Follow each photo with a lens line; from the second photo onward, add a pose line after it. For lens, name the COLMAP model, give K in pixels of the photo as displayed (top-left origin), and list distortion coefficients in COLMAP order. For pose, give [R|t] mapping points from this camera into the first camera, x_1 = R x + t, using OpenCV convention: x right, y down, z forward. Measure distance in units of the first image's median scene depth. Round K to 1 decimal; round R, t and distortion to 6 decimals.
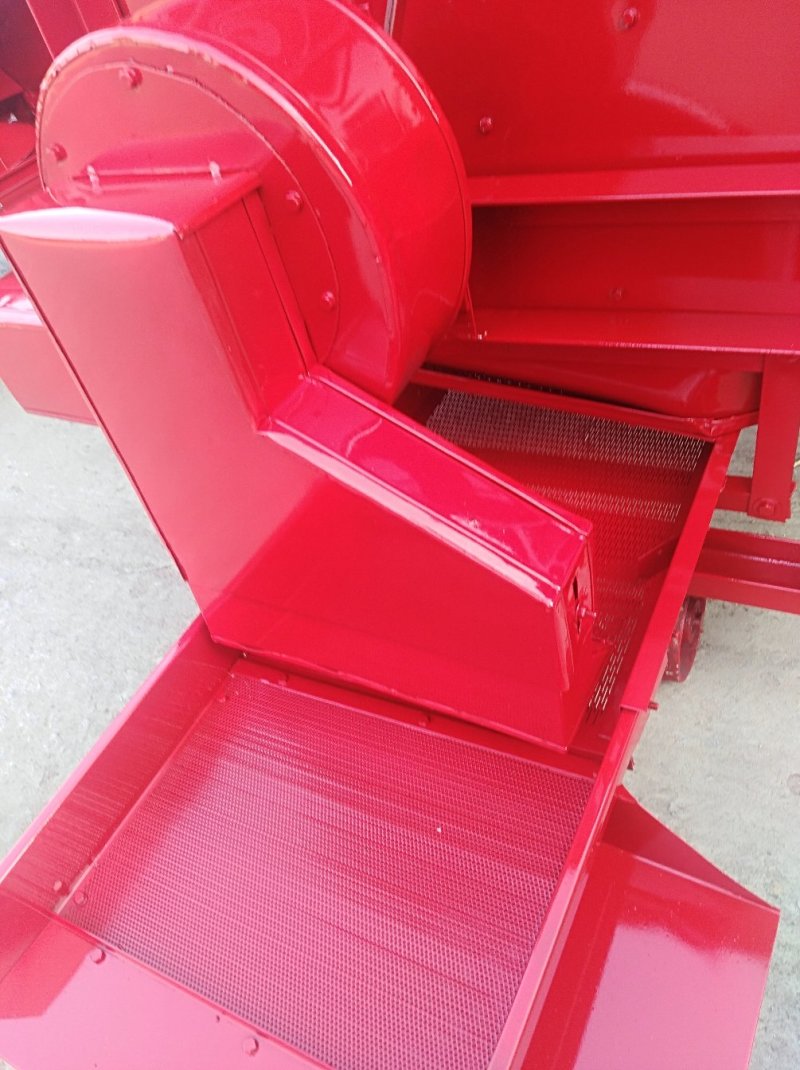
lens RADIAL K [[812.6, 0, 375.8], [0, 812.6, 535.8], [0, 0, 1]] dist [-0.008615, -0.003484]
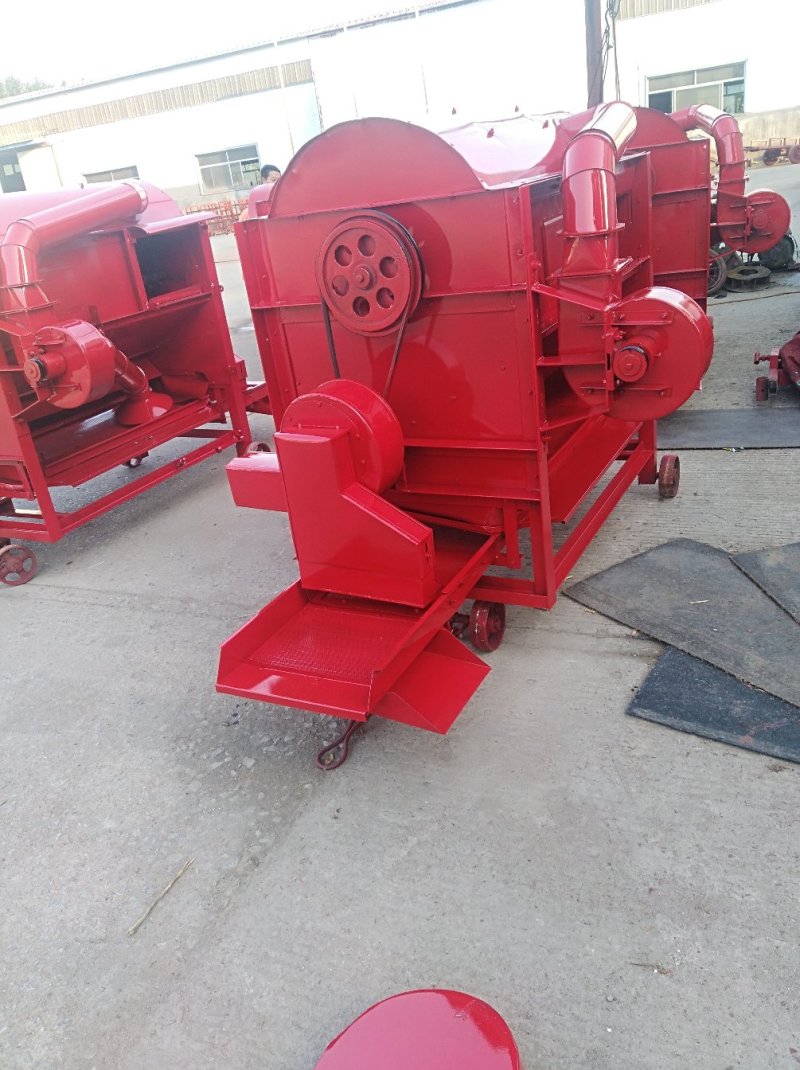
lens RADIAL K [[842.7, 0, 402.9], [0, 842.7, 531.4], [0, 0, 1]] dist [0.001795, -0.004389]
pose [[0.994453, 0.085629, 0.061073, -0.069781], [-0.061521, 0.944542, -0.322576, 1.055490], [-0.085308, 0.317030, 0.944571, -2.176111]]
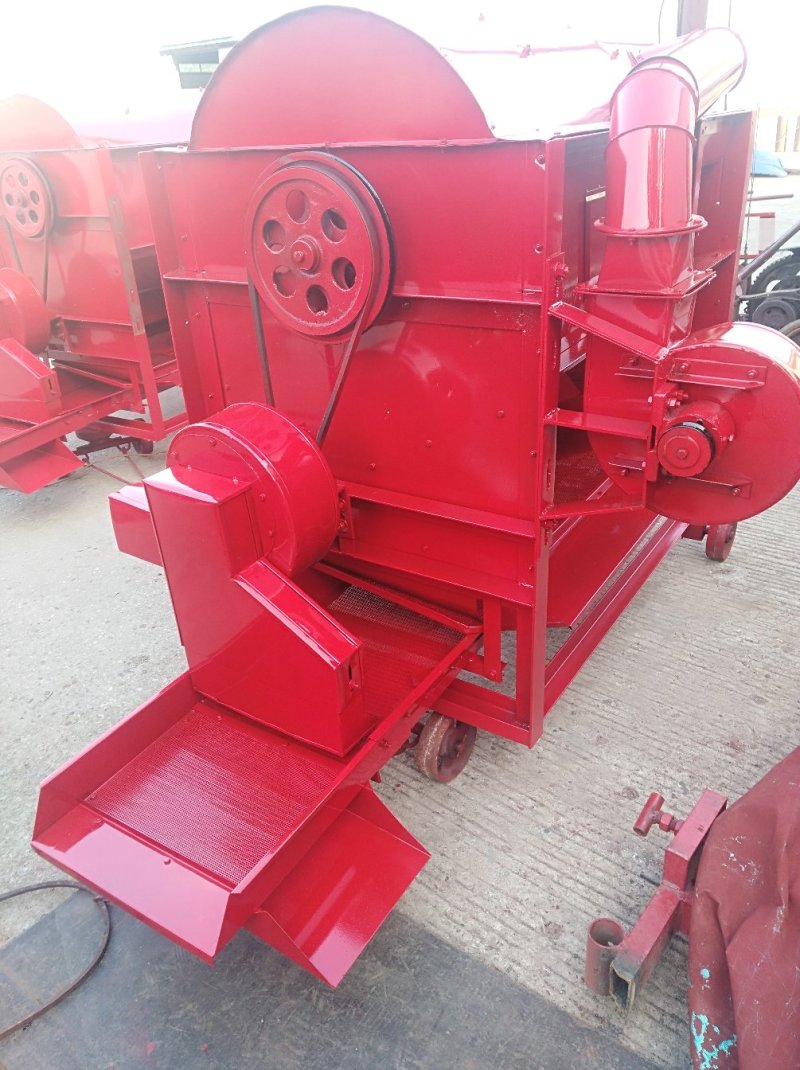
lens RADIAL K [[840.6, 0, 422.6], [0, 840.6, 532.7], [0, 0, 1]] dist [0.009878, 0.001402]
pose [[0.981096, 0.187462, 0.048041, 0.229430], [-0.169589, 0.952439, -0.253177, 0.243578], [-0.093218, 0.240244, 0.966226, -1.328897]]
